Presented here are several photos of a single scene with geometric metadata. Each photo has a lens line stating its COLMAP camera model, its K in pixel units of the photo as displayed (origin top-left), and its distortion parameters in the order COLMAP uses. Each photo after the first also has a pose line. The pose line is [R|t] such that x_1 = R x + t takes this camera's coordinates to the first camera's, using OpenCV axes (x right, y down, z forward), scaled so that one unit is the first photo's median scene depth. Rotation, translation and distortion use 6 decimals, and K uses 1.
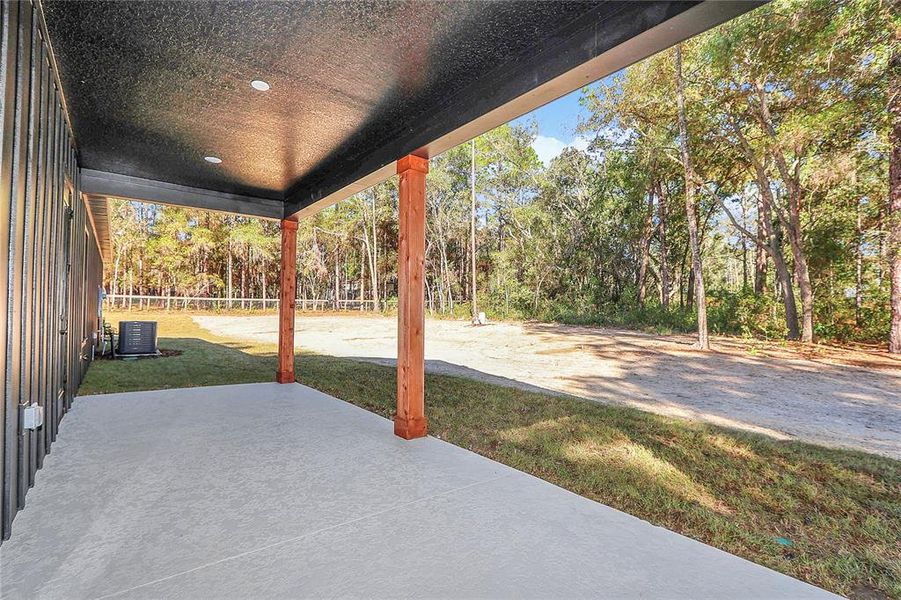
lens RADIAL K [[419.2, 0, 436.0], [0, 419.2, 299.4], [0, 0, 1]] dist [-0.016500, -0.000104]
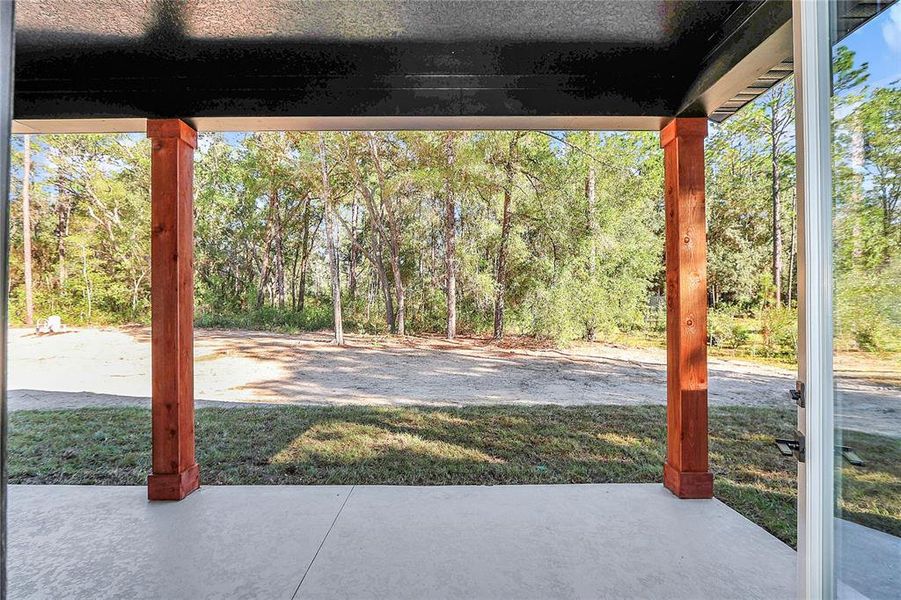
lens RADIAL K [[414.7, 0, 445.1], [0, 414.7, 298.5], [0, 0, 1]] dist [-0.016763, 0.000499]
pose [[0.612881, 0.012502, 0.790077, -0.180325], [-0.011909, 0.999907, -0.006584, -0.013434], [-0.790086, -0.005374, 0.612973, 0.089078]]
